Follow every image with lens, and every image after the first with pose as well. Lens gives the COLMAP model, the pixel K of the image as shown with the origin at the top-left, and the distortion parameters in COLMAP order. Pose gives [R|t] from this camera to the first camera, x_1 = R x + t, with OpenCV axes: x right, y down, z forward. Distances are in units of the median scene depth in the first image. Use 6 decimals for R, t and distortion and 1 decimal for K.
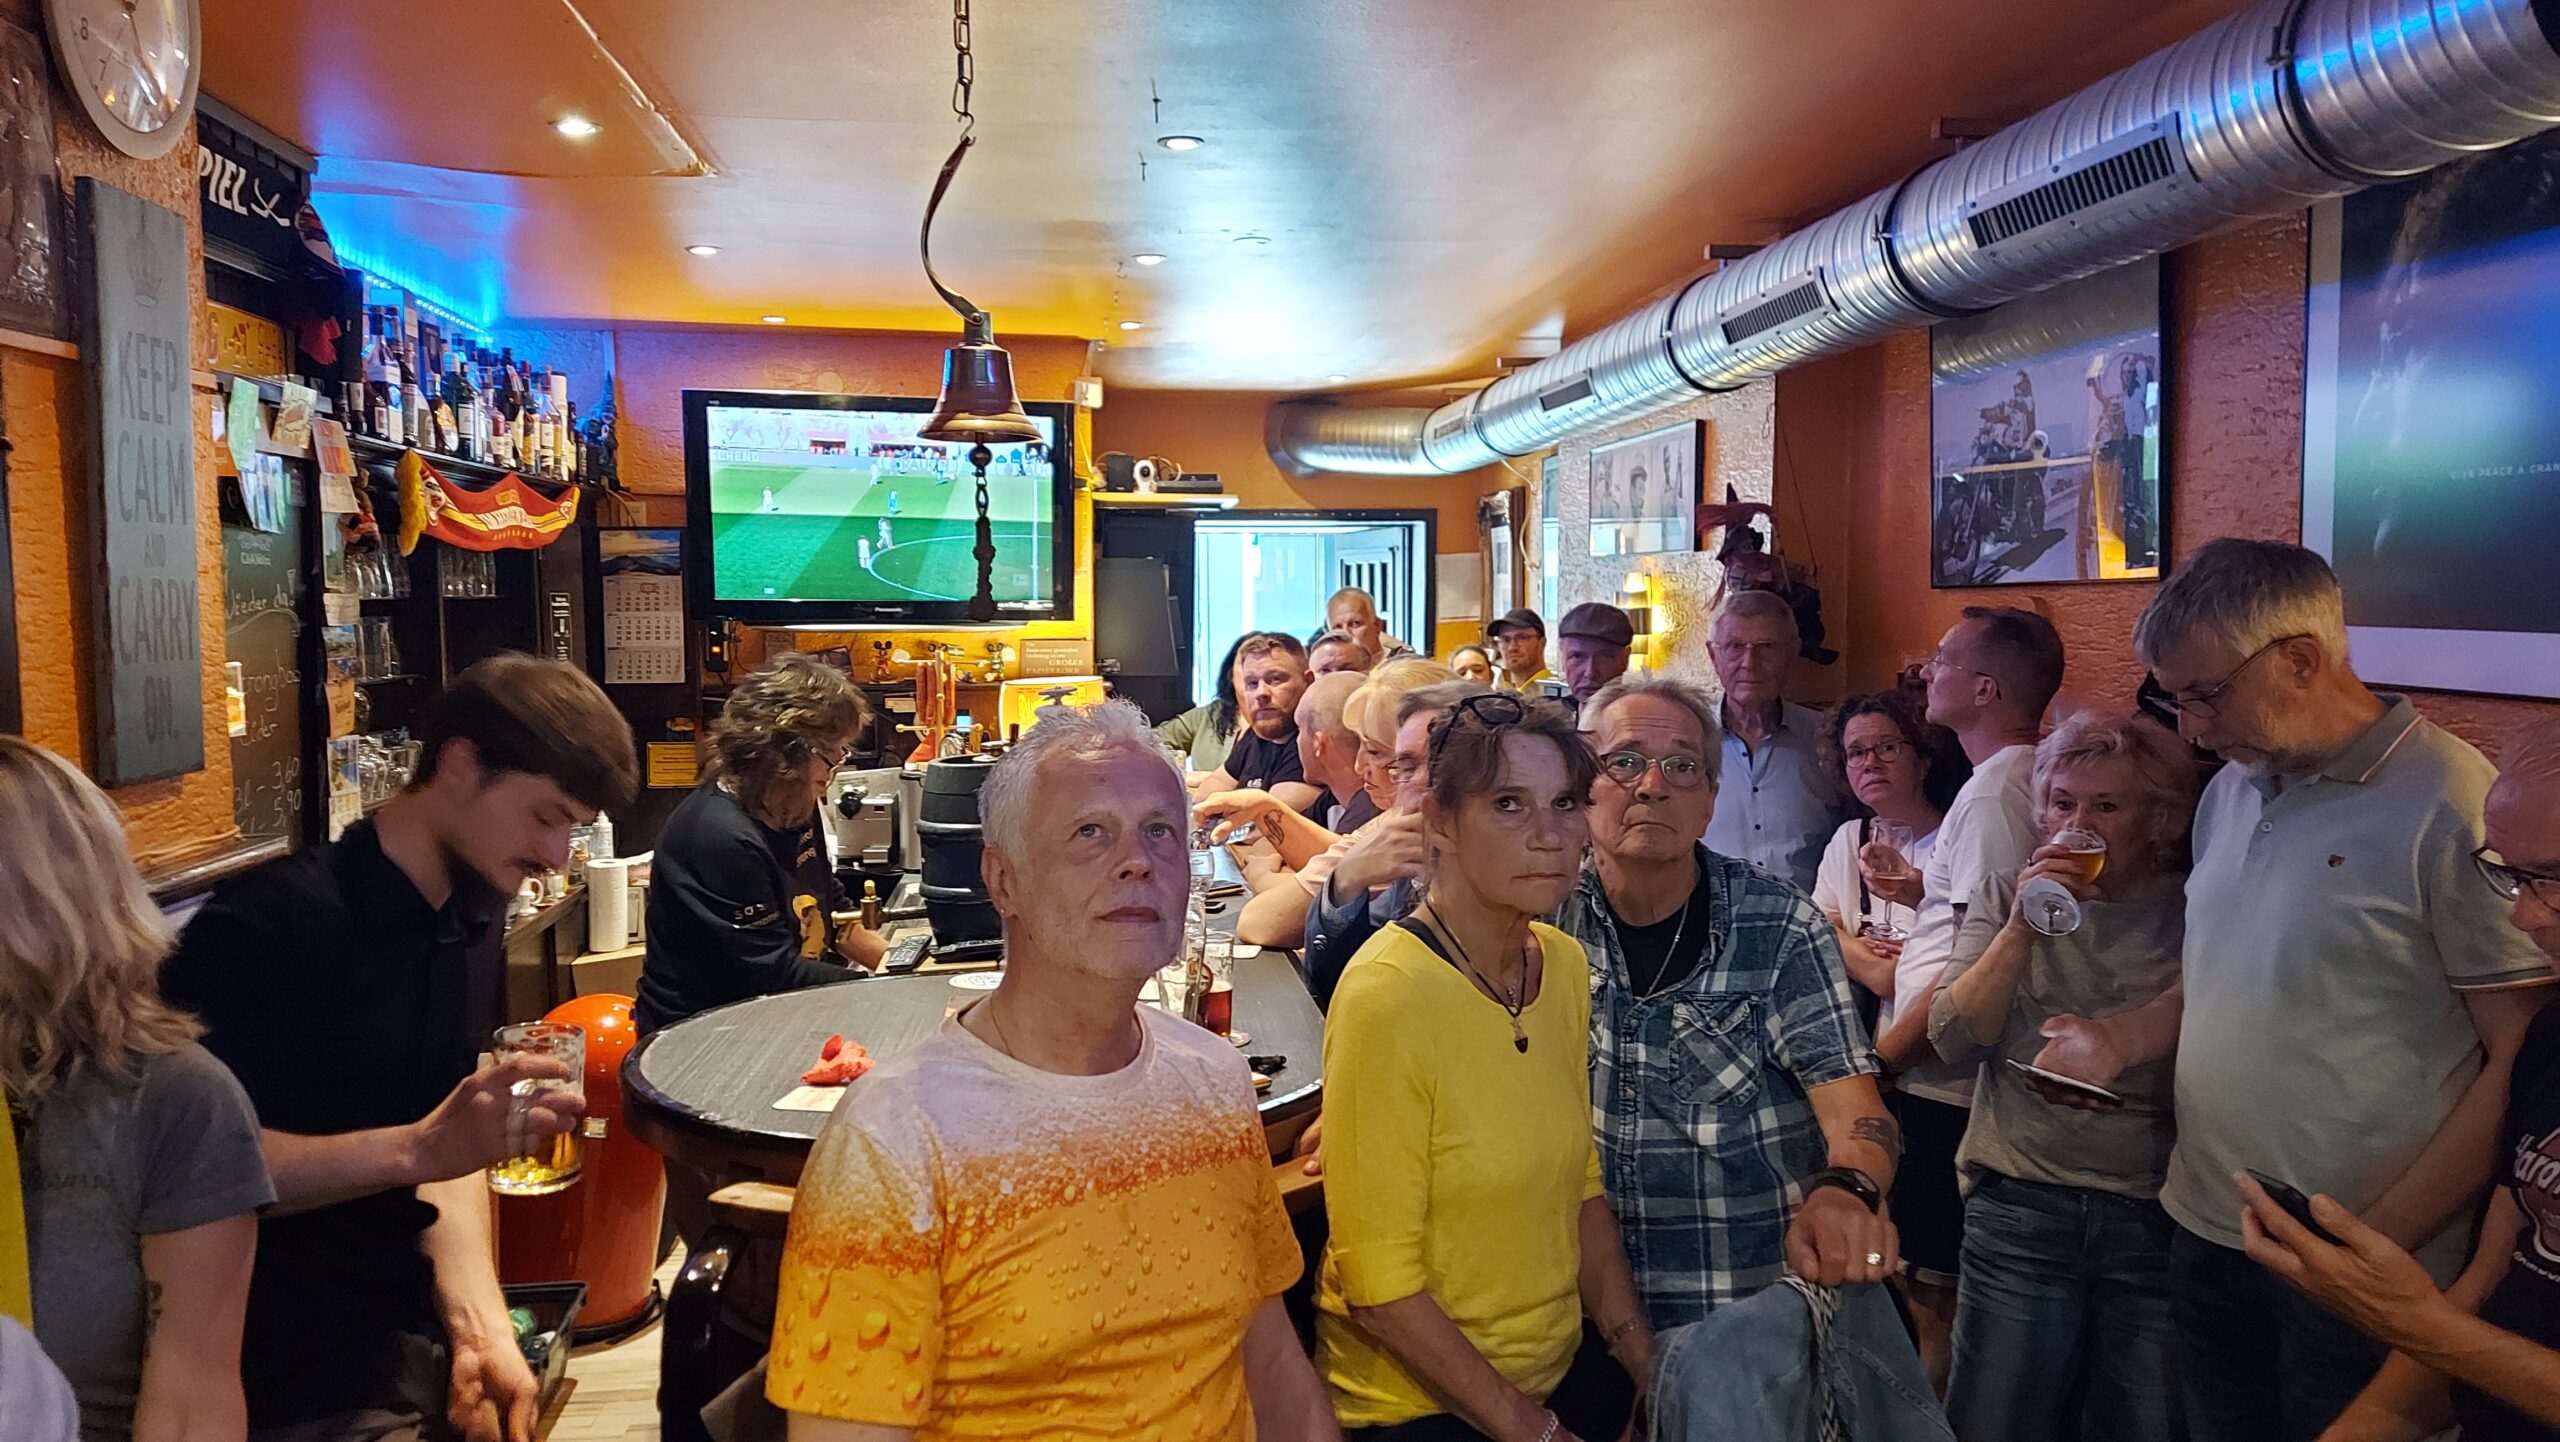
lens RADIAL K [[1806.9, 0, 1288.5], [0, 1806.9, 735.8], [0, 0, 1]] dist [0.091700, -0.101550]
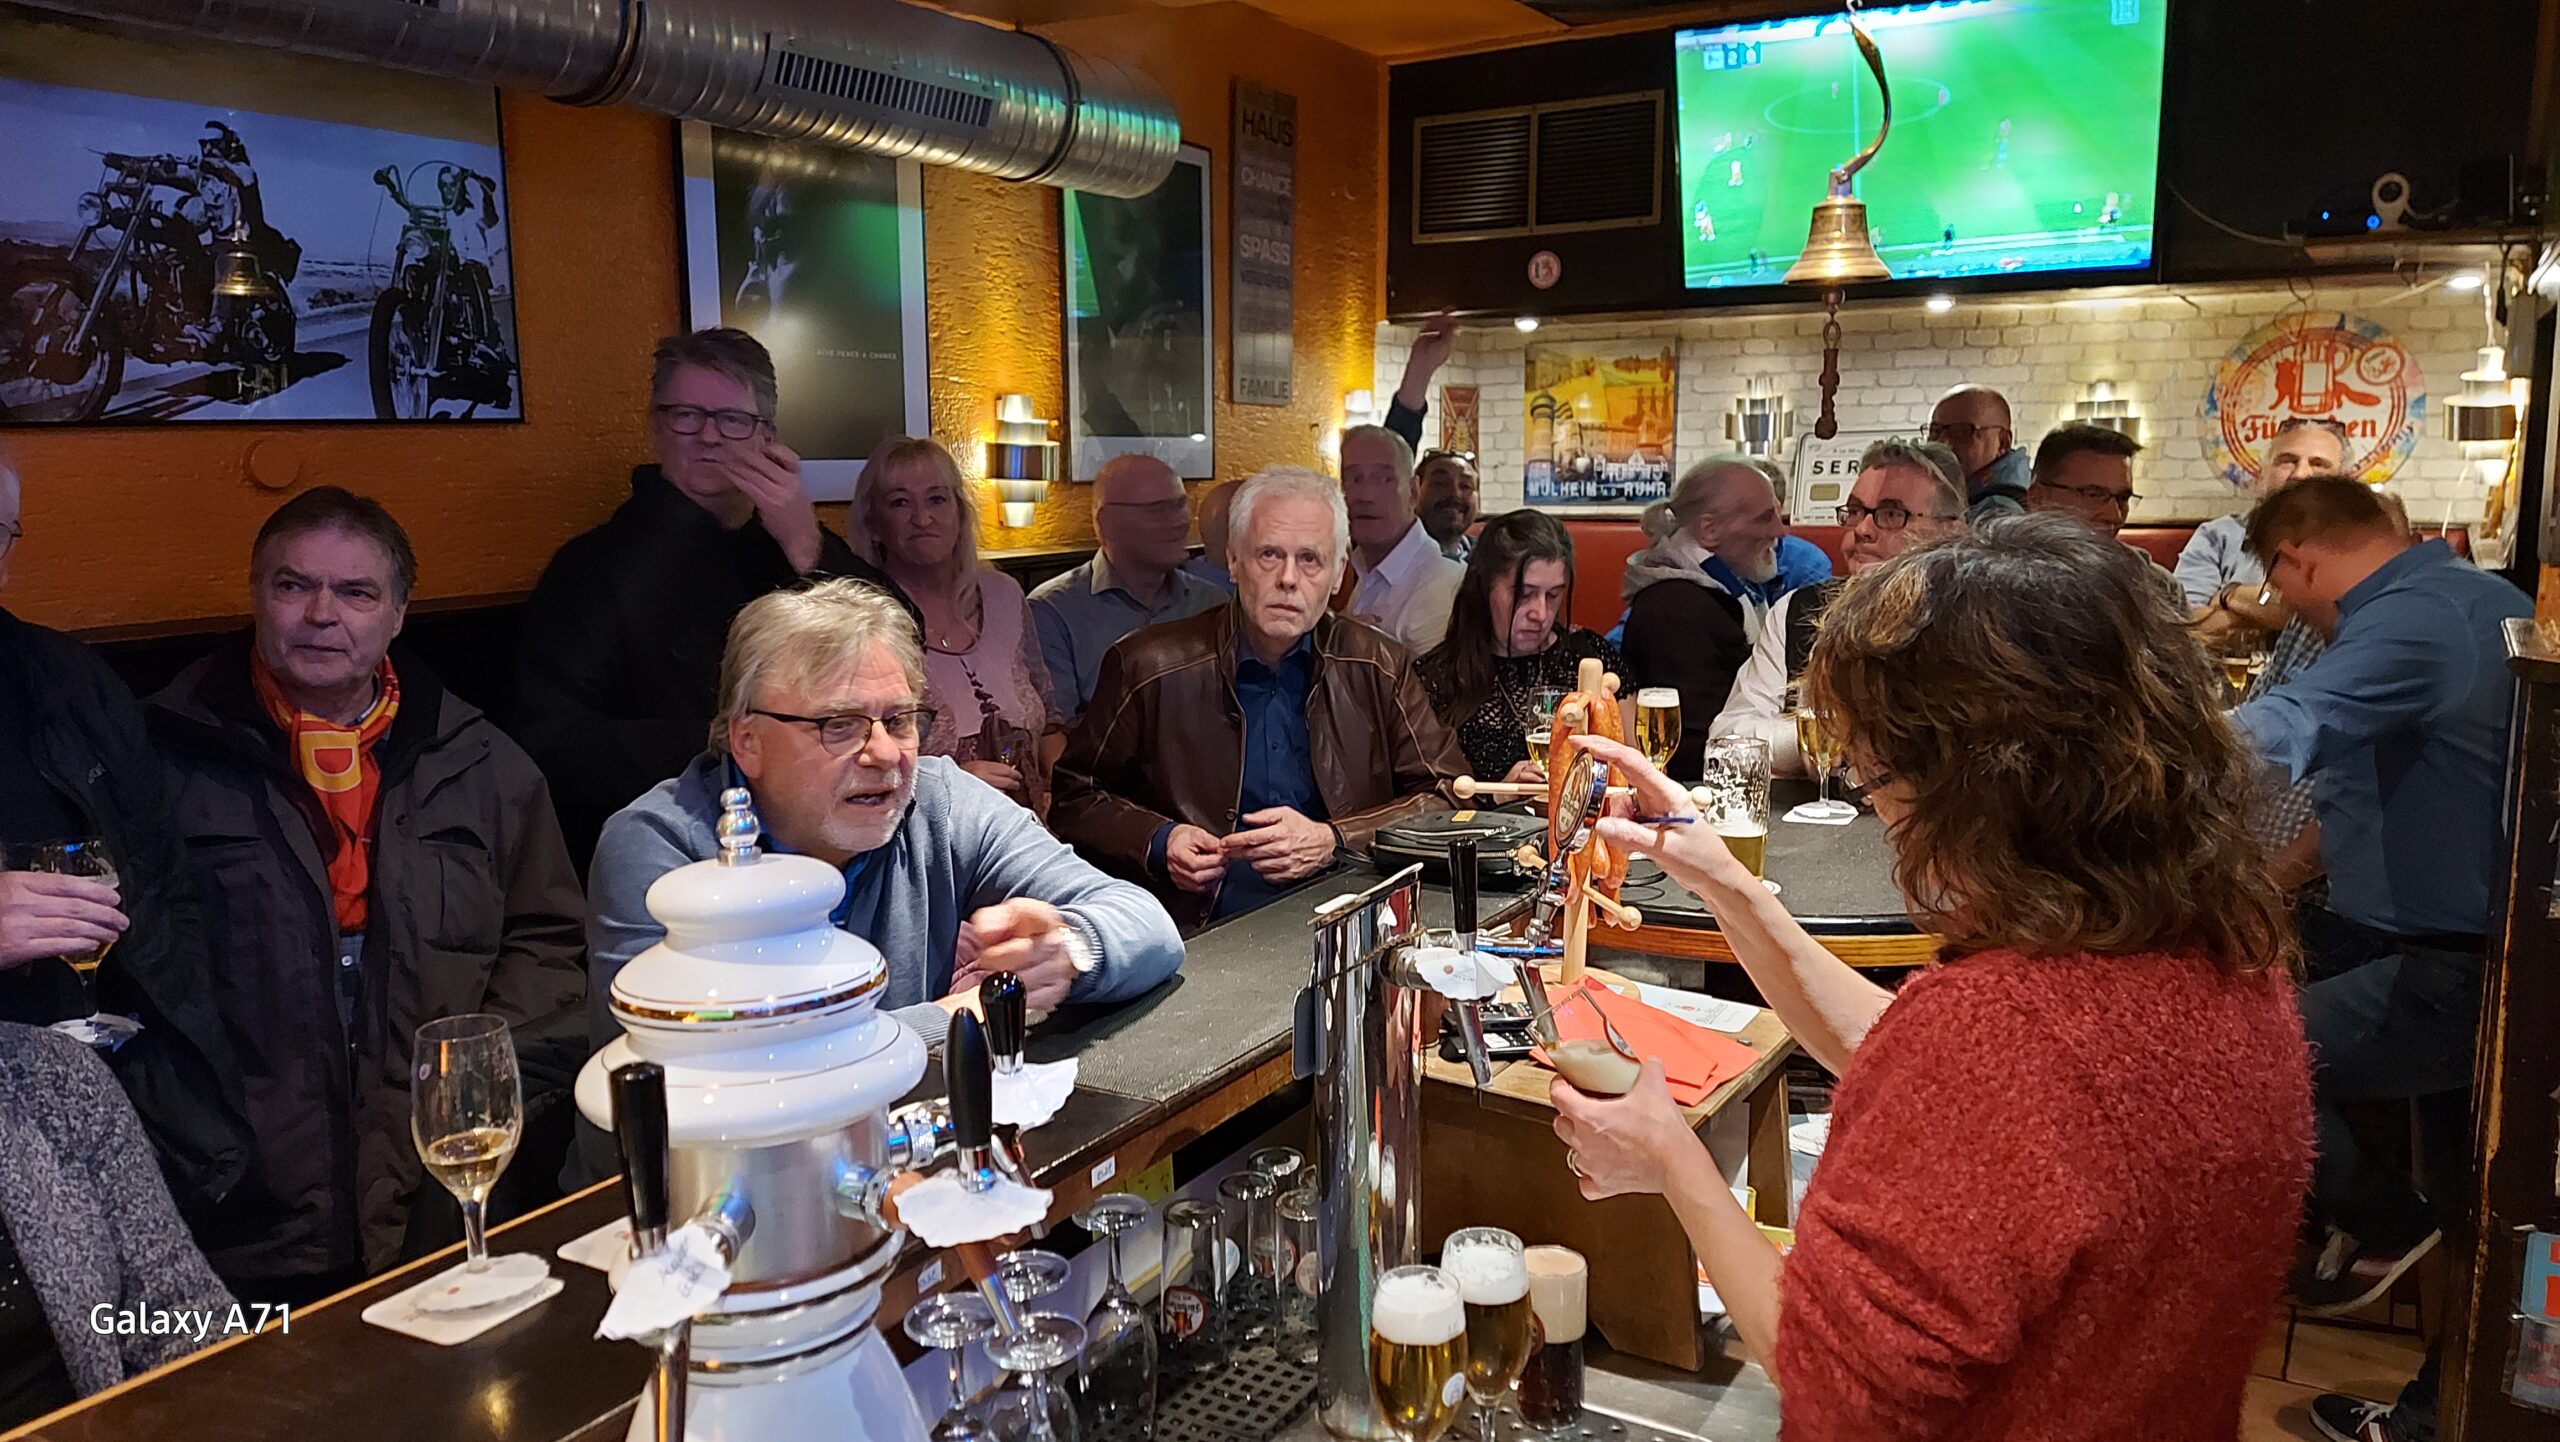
lens RADIAL K [[1806.9, 0, 1282.5], [0, 1806.9, 745.7], [0, 0, 1]] dist [0.091700, -0.101550]
pose [[-0.795389, -0.101863, 0.597478, -0.260321], [0.050087, 0.971358, 0.232283, -0.072863], [-0.604026, 0.214682, -0.767505, 0.907247]]
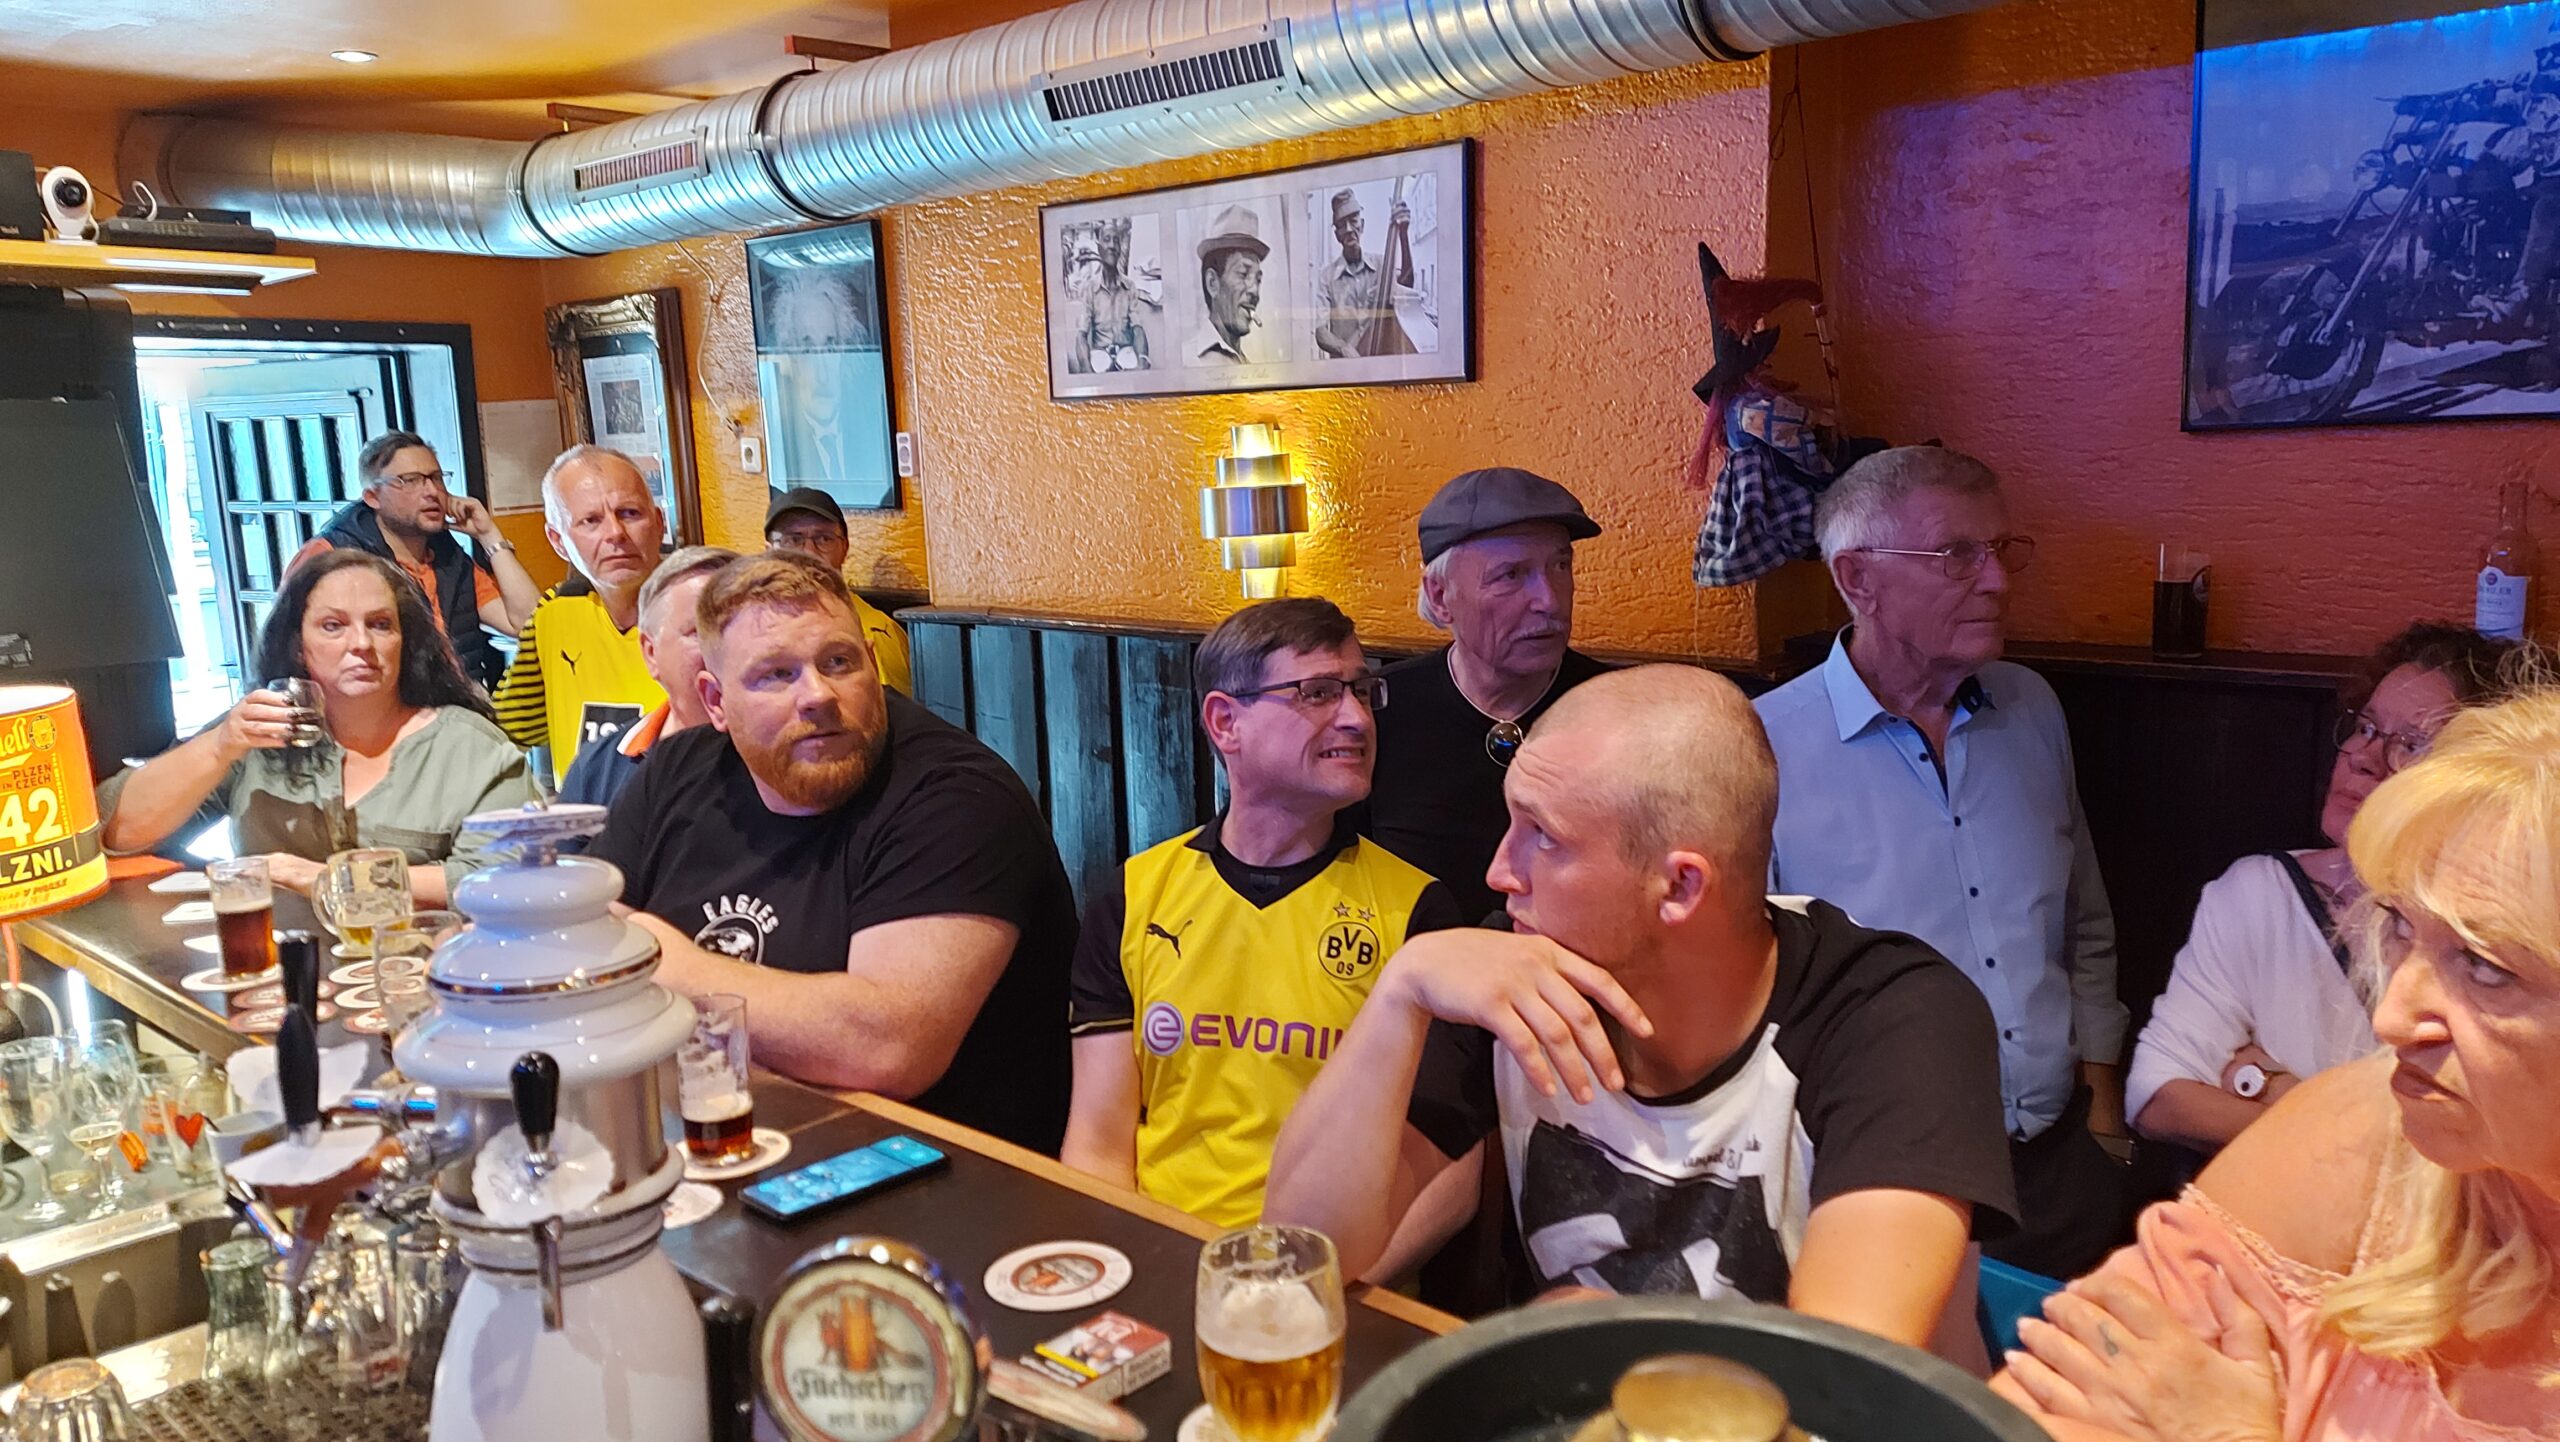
lens RADIAL K [[1806.9, 0, 1297.9], [0, 1806.9, 742.8], [0, 0, 1]] dist [0.091700, -0.101550]
pose [[0.761962, -0.119603, 0.636482, -0.173177], [0.071912, 0.992347, 0.100385, -0.045851], [-0.643617, -0.030718, 0.764731, 0.548083]]
